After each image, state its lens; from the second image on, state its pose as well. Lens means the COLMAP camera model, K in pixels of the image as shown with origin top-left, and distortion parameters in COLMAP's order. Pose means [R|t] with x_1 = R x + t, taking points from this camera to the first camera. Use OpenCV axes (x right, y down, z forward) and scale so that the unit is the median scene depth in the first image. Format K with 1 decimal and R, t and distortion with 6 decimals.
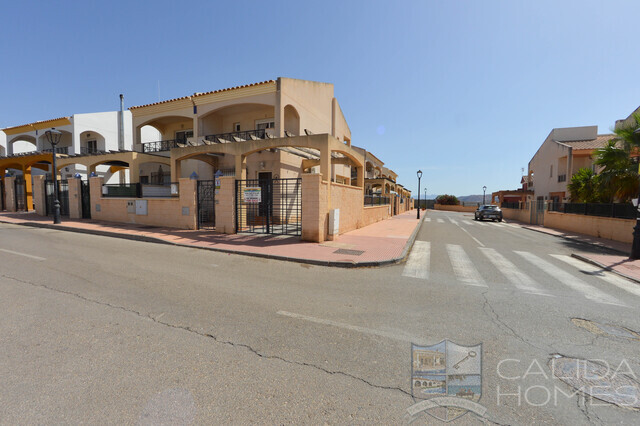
lens RADIAL K [[273.6, 0, 320.0], [0, 273.6, 213.0], [0, 0, 1]] dist [0.000060, 0.000015]
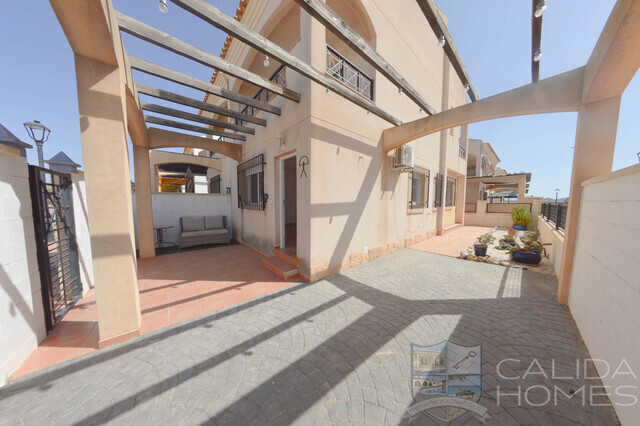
lens RADIAL K [[177.6, 0, 320.0], [0, 177.6, 213.0], [0, 0, 1]] dist [0.000097, 0.000015]
pose [[0.885981, 0.038690, -0.462105, -0.015553], [-0.028306, 0.999167, 0.029385, -0.064249], [0.462857, -0.012954, 0.886338, 0.739675]]
